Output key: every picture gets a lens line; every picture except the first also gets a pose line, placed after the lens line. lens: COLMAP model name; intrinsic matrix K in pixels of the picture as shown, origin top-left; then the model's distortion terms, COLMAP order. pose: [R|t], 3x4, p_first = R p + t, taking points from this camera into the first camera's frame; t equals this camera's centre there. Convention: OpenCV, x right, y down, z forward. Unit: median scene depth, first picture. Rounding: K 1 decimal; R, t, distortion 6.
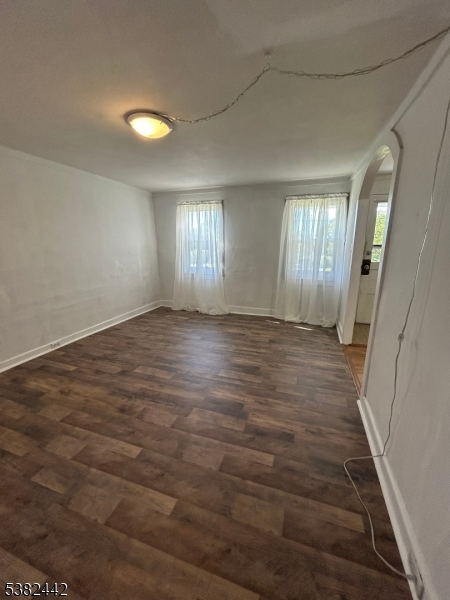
lens RADIAL K [[240.2, 0, 227.9], [0, 240.2, 300.7], [0, 0, 1]] dist [-0.002719, 0.001800]
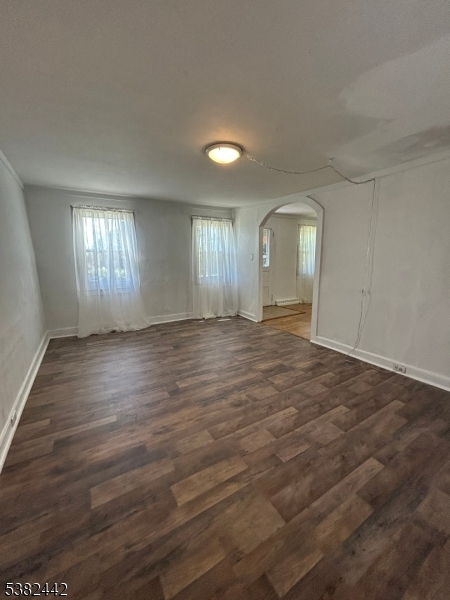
lens RADIAL K [[240.2, 0, 224.9], [0, 240.2, 300.2], [0, 0, 1]] dist [-0.002719, 0.001800]
pose [[0.641712, -0.137970, 0.754434, -0.925423], [0.179201, 0.983430, 0.027423, -0.034921], [-0.745717, 0.117598, 0.655803, 0.211753]]
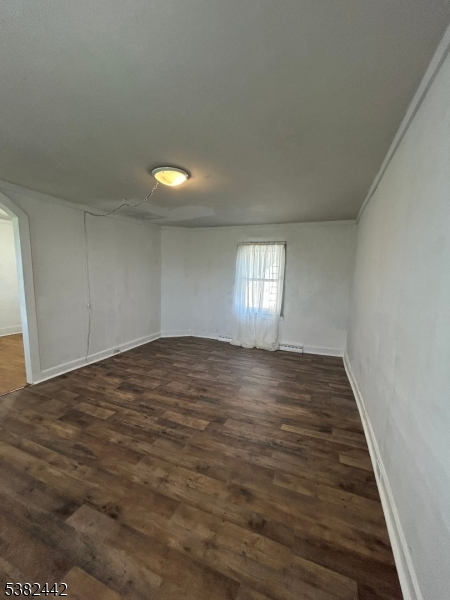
lens RADIAL K [[240.2, 0, 228.2], [0, 240.2, 300.3], [0, 0, 1]] dist [-0.002719, 0.001800]
pose [[-0.997917, -0.025146, 0.059401, -0.491943], [-0.004064, 0.943566, 0.331159, -0.380195], [-0.064376, 0.330228, -0.941703, 1.619355]]
